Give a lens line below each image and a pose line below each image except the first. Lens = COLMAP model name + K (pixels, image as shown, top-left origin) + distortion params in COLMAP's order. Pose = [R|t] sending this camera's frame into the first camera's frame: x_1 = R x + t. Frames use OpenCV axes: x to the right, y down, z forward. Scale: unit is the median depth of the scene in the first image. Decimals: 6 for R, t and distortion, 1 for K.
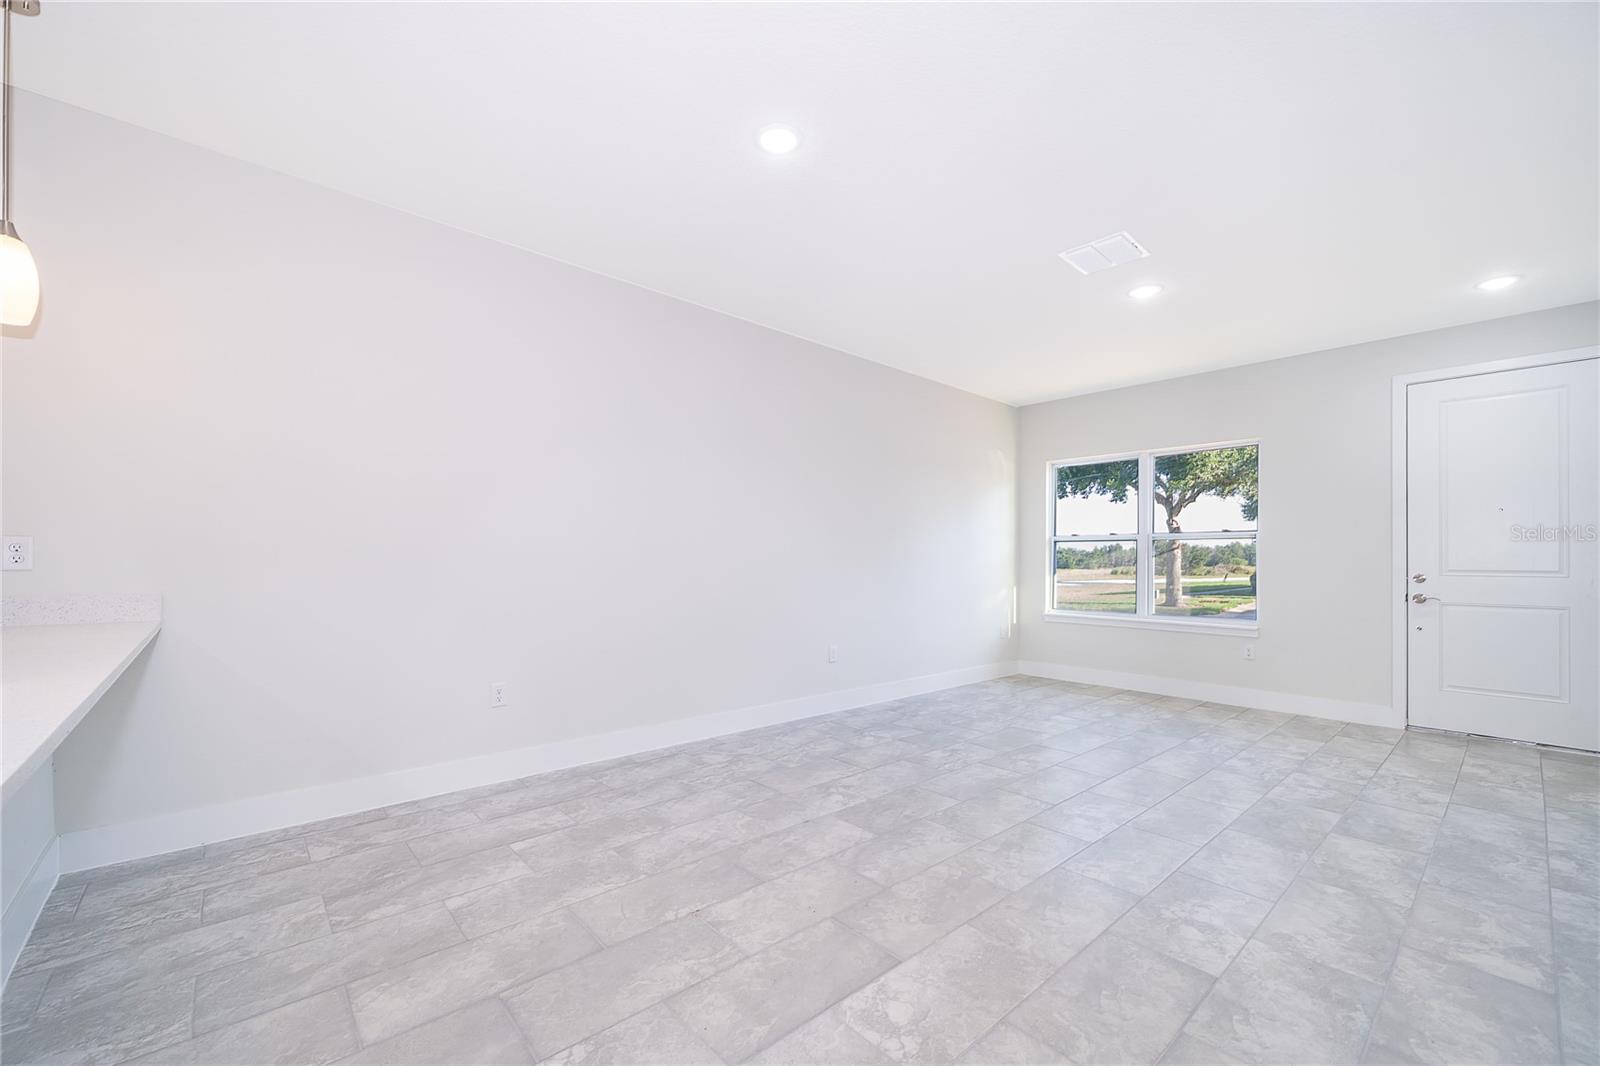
lens RADIAL K [[651.3, 0, 804.8], [0, 651.3, 556.2], [0, 0, 1]] dist [-0.002778, 0.000157]
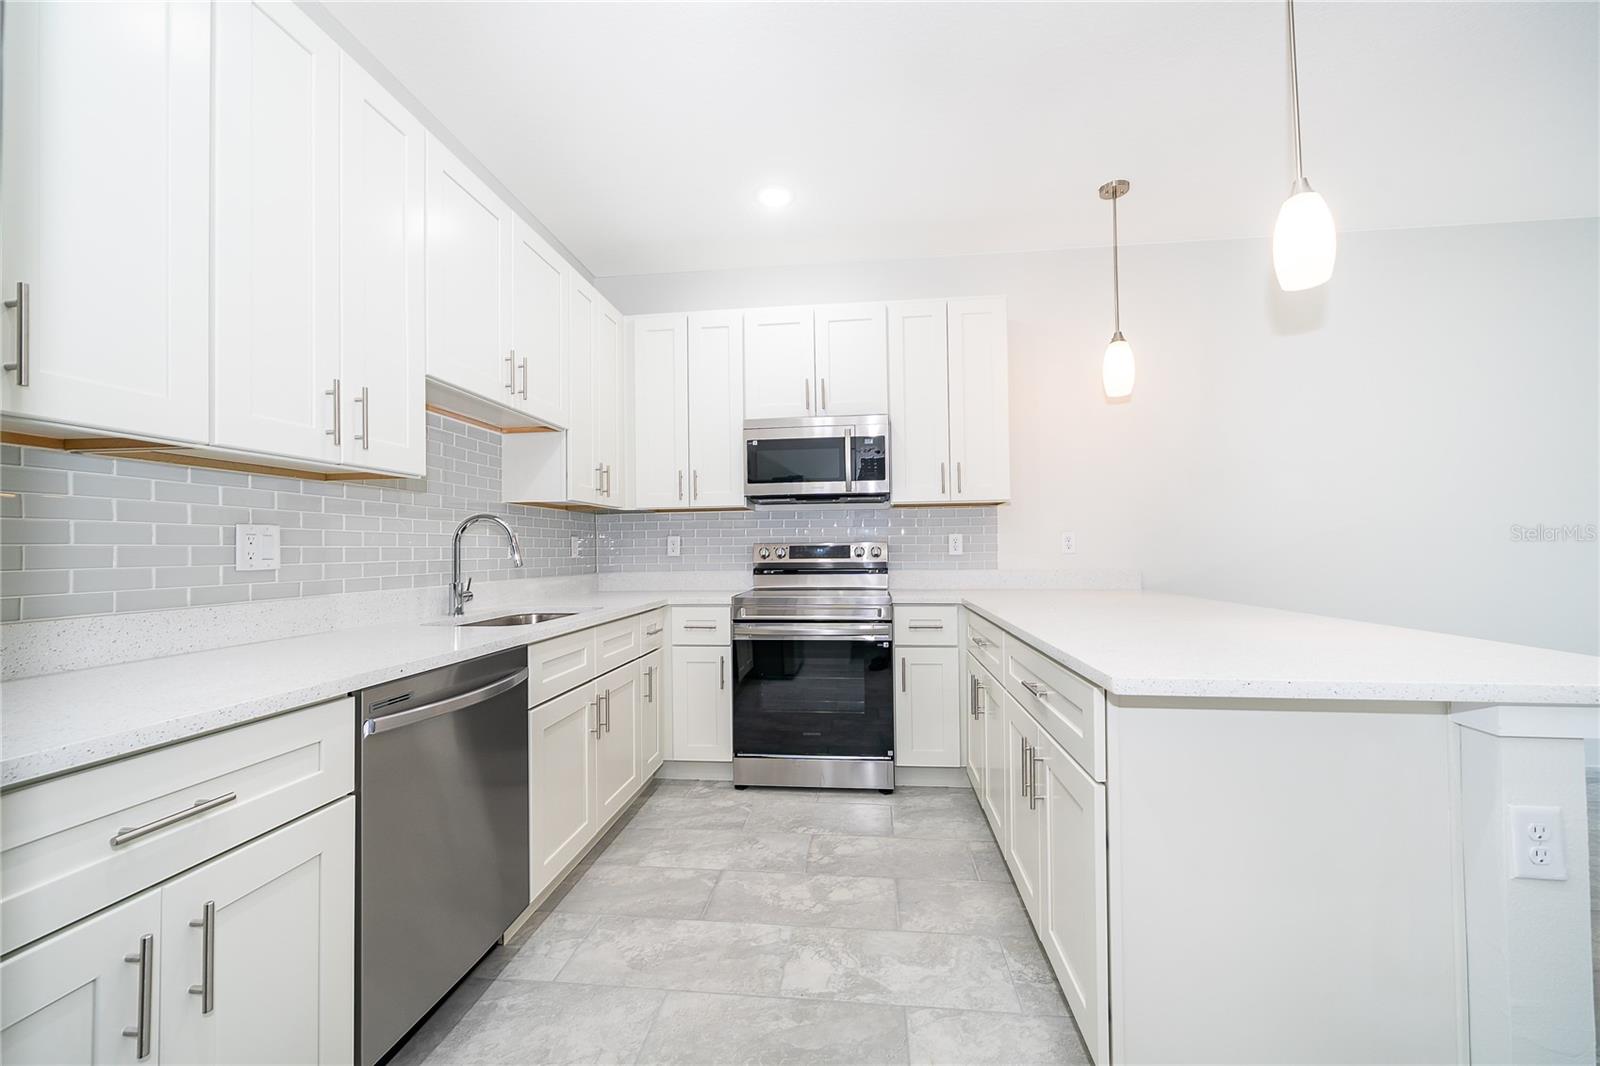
lens RADIAL K [[635.1, 0, 797.6], [0, 635.1, 537.4], [0, 0, 1]] dist [0.000306, 0.000035]
pose [[0.663615, -0.023632, -0.747701, -0.454907], [0.017603, 0.999717, -0.015974, -0.005724], [0.747867, -0.002562, 0.663843, -0.474736]]
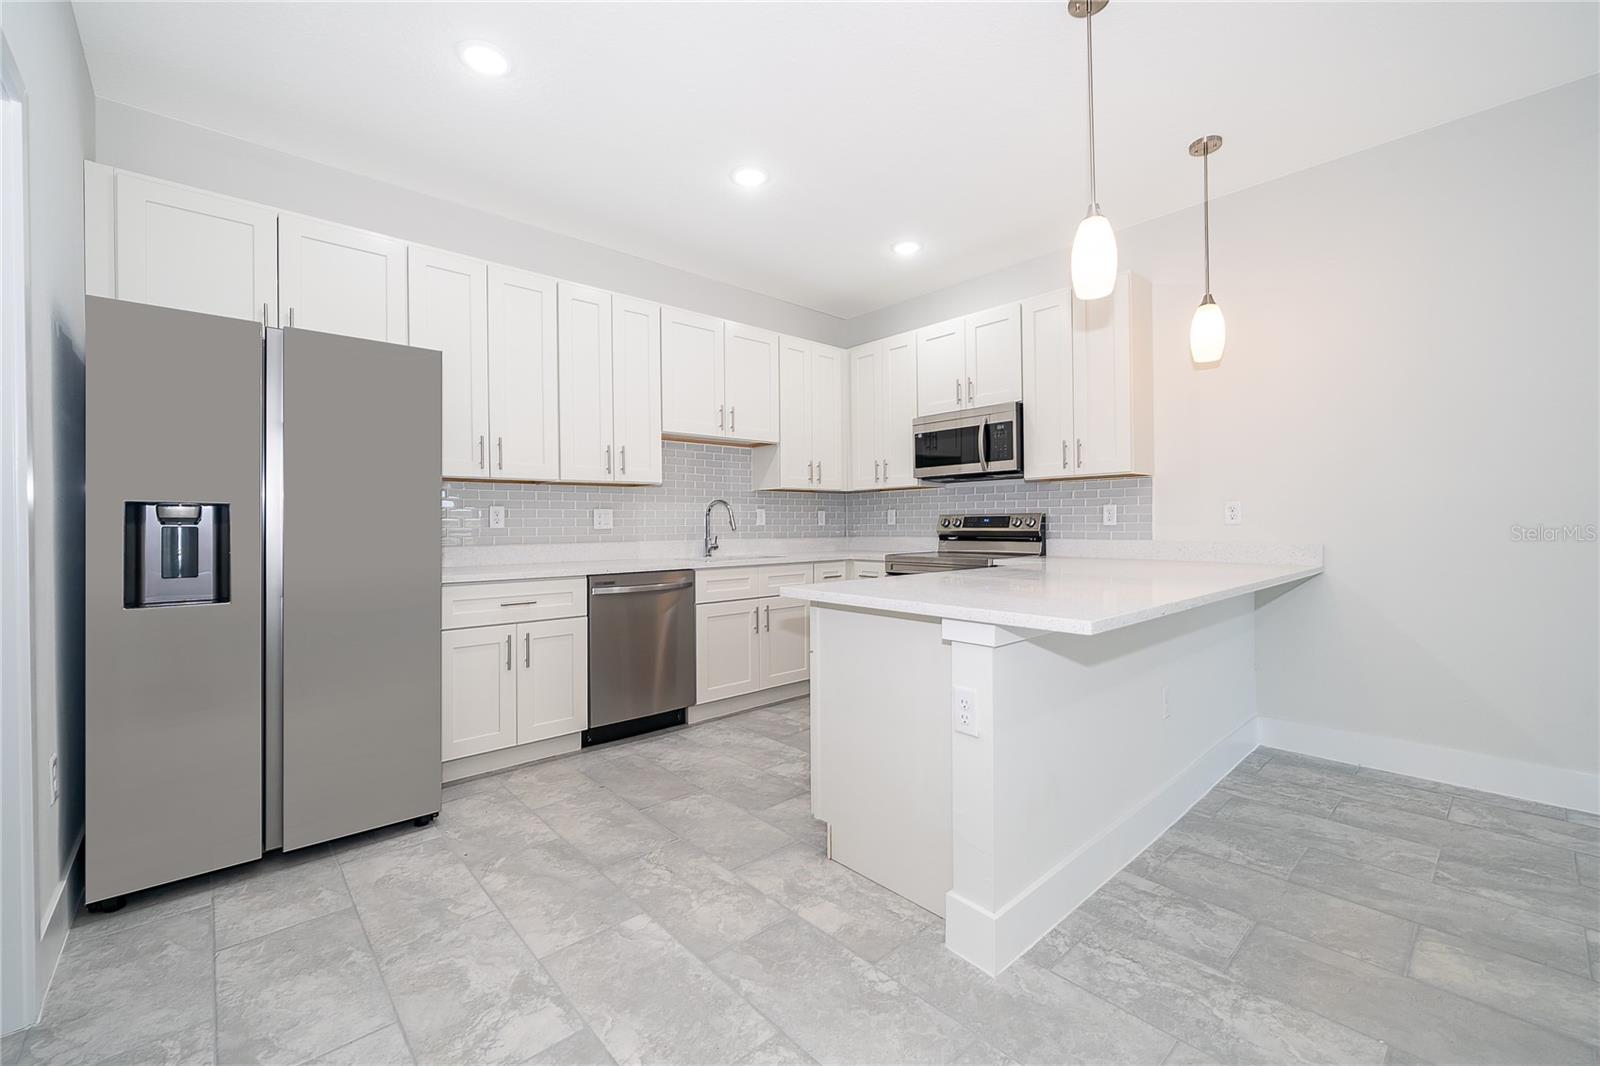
lens RADIAL K [[651.4, 0, 792.9], [0, 651.4, 522.5], [0, 0, 1]] dist [-0.002021, -0.000276]
pose [[-0.001585, -0.004880, -0.999987, 0.234388], [0.015128, 0.999874, -0.004903, 0.007371], [0.999884, -0.015136, -0.001511, 0.010028]]
